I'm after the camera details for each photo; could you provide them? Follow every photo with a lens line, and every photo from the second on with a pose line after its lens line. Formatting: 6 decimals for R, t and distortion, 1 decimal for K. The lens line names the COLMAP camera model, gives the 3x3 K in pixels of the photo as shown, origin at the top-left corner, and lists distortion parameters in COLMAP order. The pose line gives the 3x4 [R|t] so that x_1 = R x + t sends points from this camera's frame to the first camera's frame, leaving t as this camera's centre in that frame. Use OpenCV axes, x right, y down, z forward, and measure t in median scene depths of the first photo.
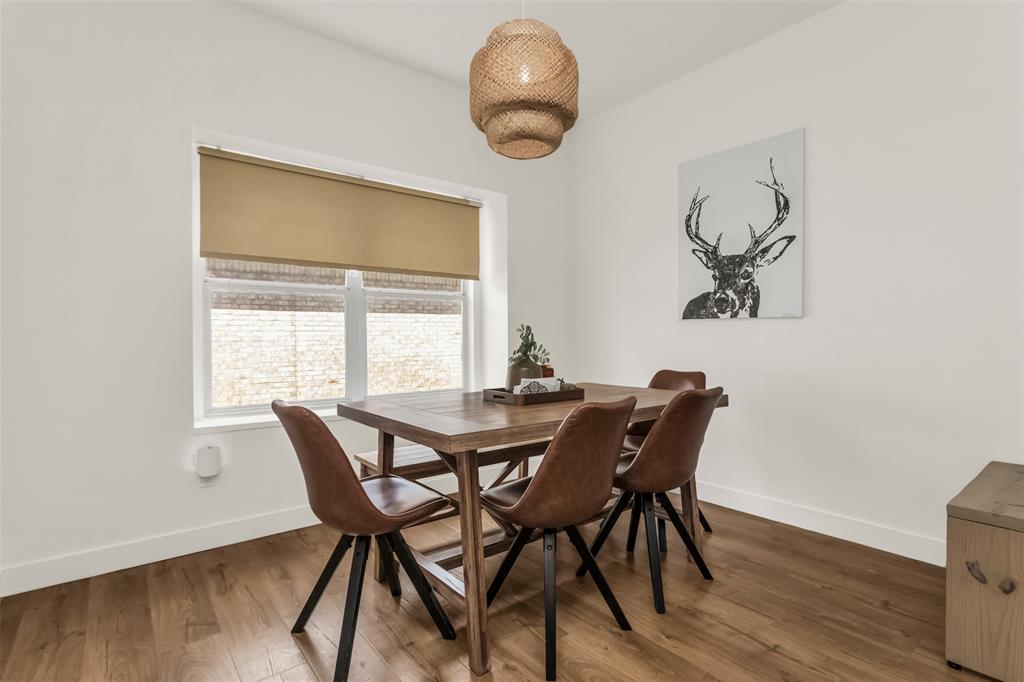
lens RADIAL K [[493.8, 0, 508.8], [0, 493.8, 347.4], [0, 0, 1]] dist [-0.002660, 0.004038]
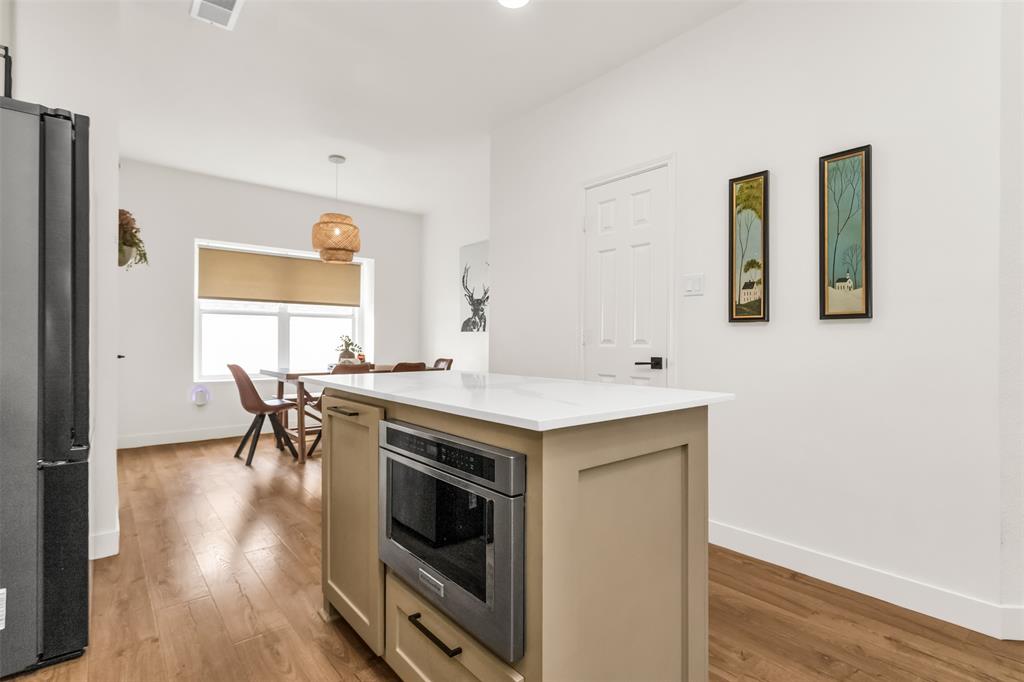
lens RADIAL K [[493.8, 0, 513.2], [0, 493.8, 339.4], [0, 0, 1]] dist [-0.002660, 0.004038]
pose [[0.999611, 0.010351, 0.025899, 0.547161], [-0.009849, 0.999762, -0.019446, 0.007859], [-0.026094, 0.019183, 0.999475, -0.937247]]
